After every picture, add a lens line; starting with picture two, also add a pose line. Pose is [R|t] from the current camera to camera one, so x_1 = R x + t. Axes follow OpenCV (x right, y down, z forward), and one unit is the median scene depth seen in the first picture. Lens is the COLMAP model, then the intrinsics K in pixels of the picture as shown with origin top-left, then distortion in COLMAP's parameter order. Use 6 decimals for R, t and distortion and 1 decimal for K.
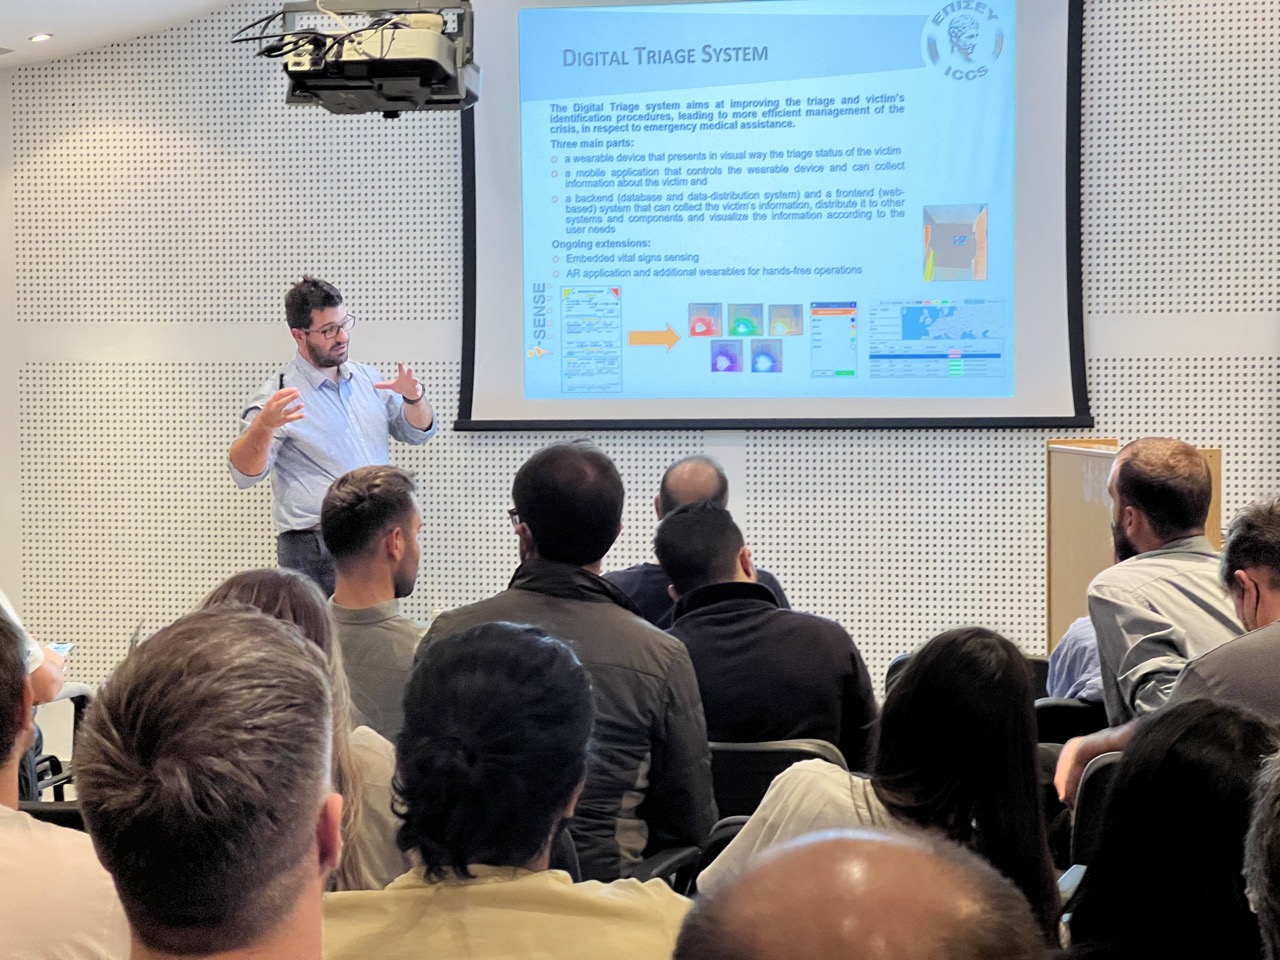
lens RADIAL K [[2849.2, 0, 645.8], [0, 2849.2, 475.9], [0, 0, 1]] dist [0.118789, 0.000000]
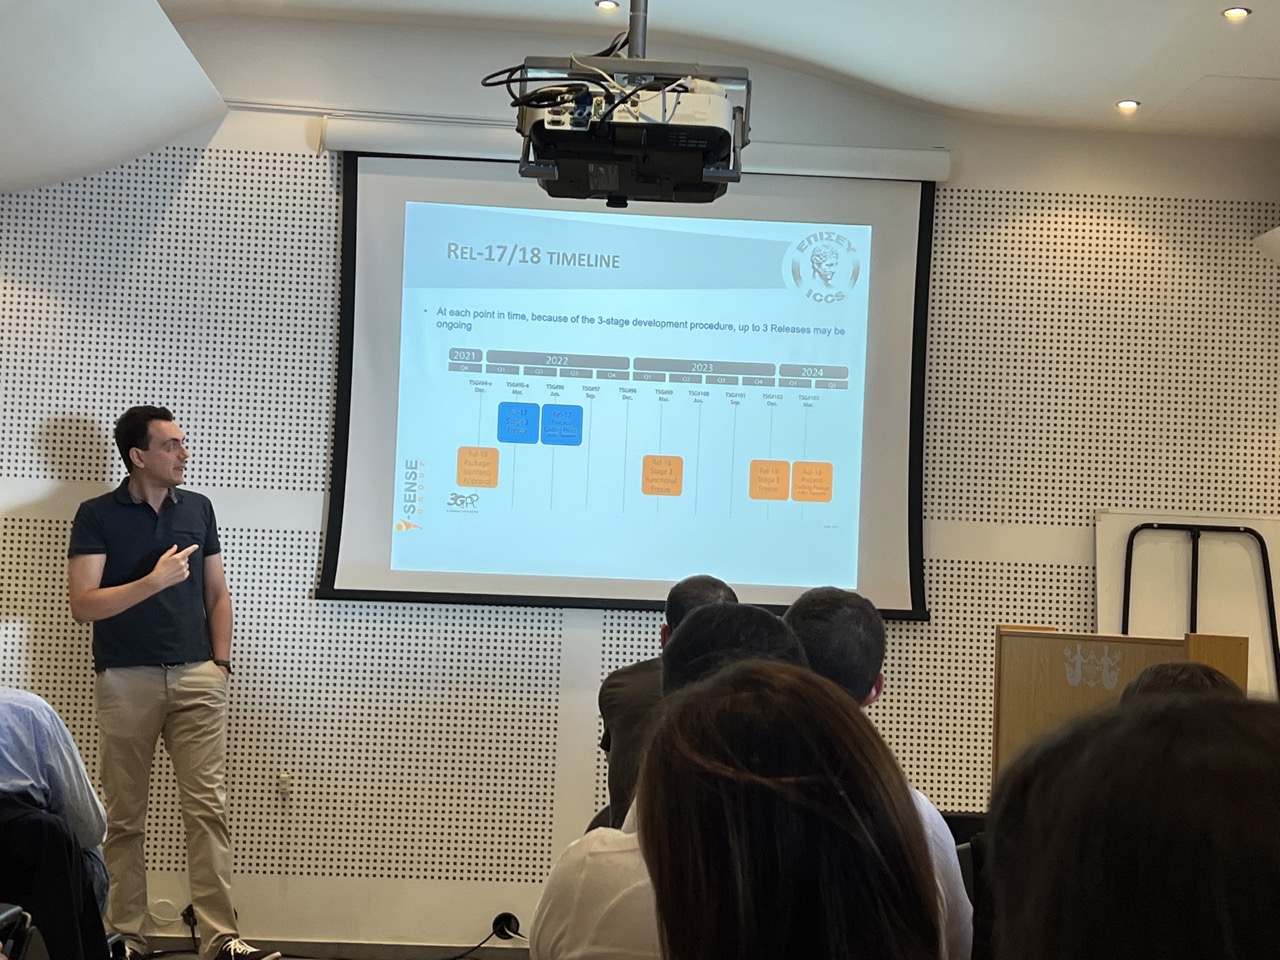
lens RADIAL K [[1979.2, 0, 637.1], [0, 1979.2, 498.6], [0, 0, 1]] dist [0.149981, 0.000000]
pose [[0.952698, 0.064785, 0.296934, -0.181907], [-0.035508, 0.994052, -0.102957, 0.019150], [-0.301838, 0.087543, 0.949331, 0.297238]]
